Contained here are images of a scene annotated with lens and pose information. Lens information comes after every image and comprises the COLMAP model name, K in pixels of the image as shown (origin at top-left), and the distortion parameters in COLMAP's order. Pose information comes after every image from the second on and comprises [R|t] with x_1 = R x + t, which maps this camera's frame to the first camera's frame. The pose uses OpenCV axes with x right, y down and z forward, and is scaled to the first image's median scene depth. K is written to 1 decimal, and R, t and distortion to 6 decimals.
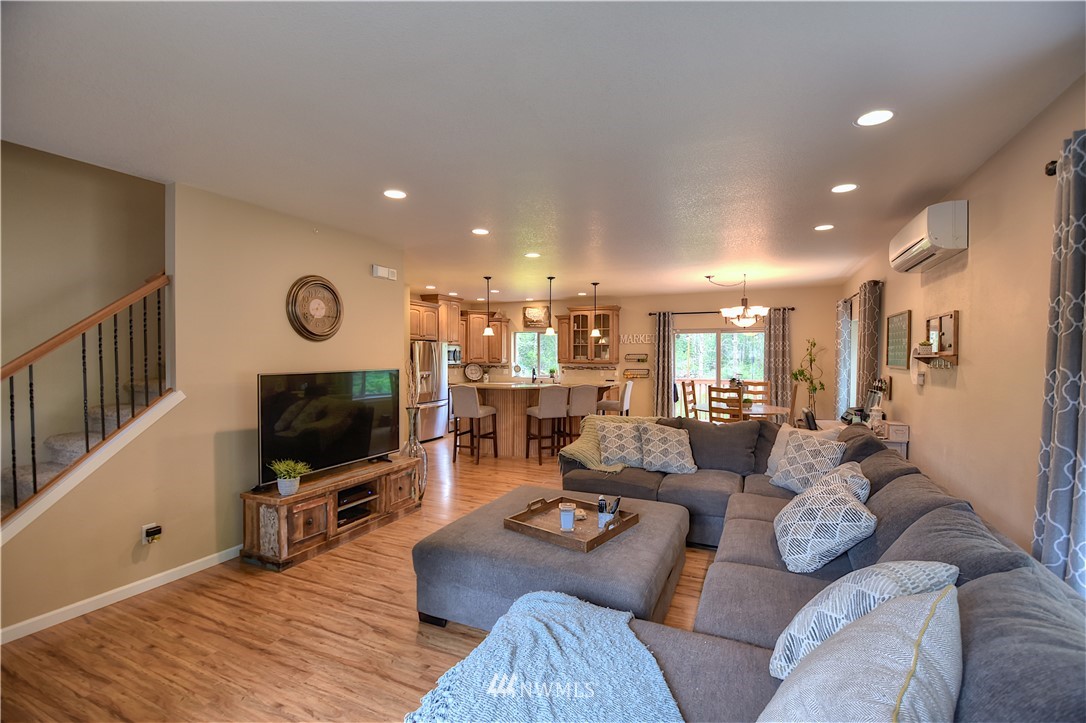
lens RADIAL K [[486.5, 0, 543.3], [0, 486.5, 366.8], [0, 0, 1]] dist [0.020632, -0.000143]
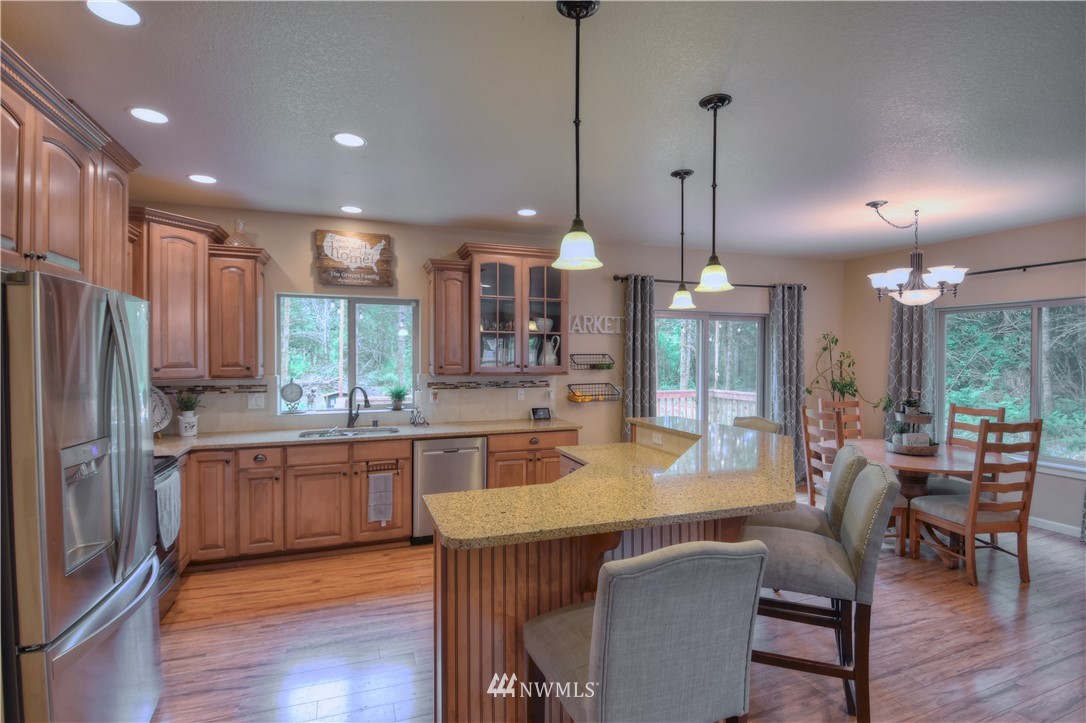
lens RADIAL K [[522.3, 0, 547.9], [0, 522.3, 364.9], [0, 0, 1]] dist [-0.001620, -0.000848]
pose [[0.708709, -0.012556, 0.705389, -0.222405], [0.016331, 0.999866, 0.001390, -0.016247], [-0.705312, 0.010535, 0.708819, 0.642962]]
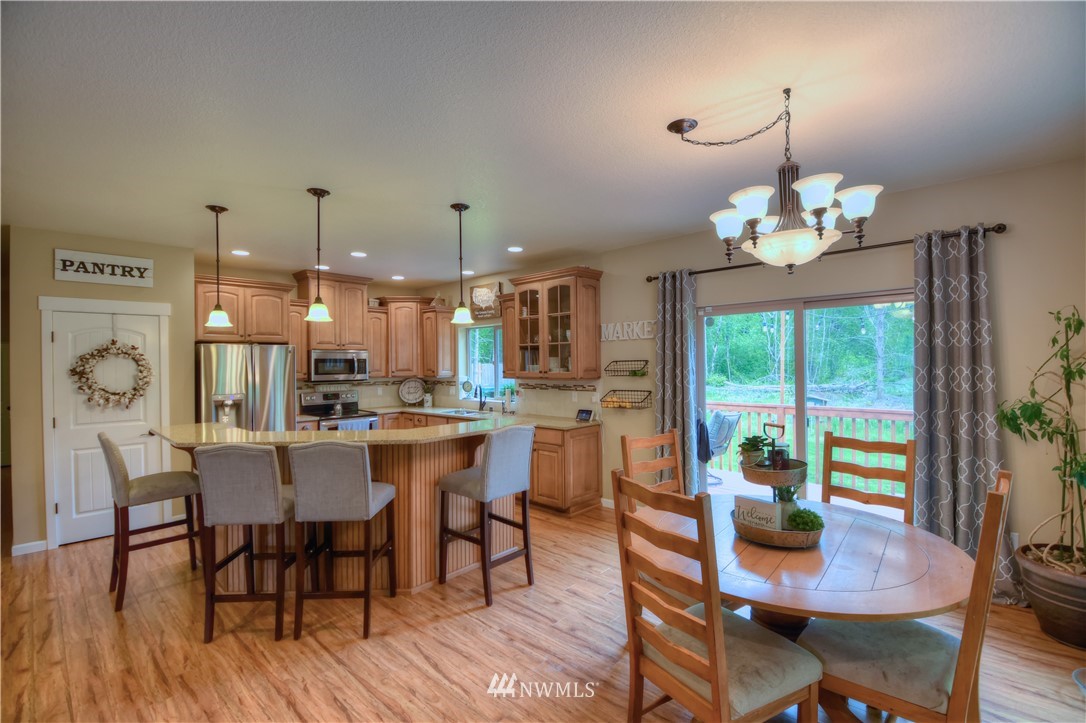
lens RADIAL K [[480.2, 0, 543.0], [0, 480.2, 361.5], [0, 0, 1]] dist [0.021072, -0.029678]
pose [[0.948219, -0.012743, -0.317363, 0.265102], [0.003479, 0.999552, -0.029739, -0.010511], [0.317600, 0.027095, 0.947838, 0.496227]]
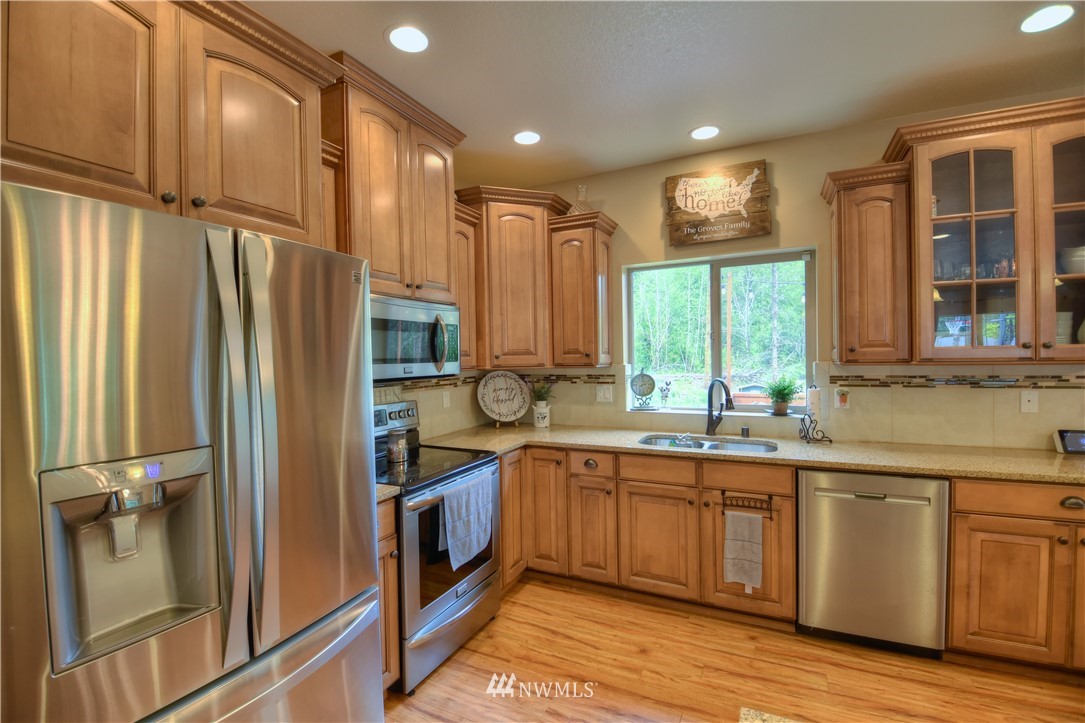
lens RADIAL K [[479.7, 0, 542.5], [0, 479.7, 361.5], [0, 0, 1]] dist [0.021072, -0.029678]
pose [[0.999223, -0.021491, -0.033050, -0.120351], [0.021225, 0.999740, -0.008393, -0.010538], [0.033222, 0.007685, 0.999418, 0.775079]]
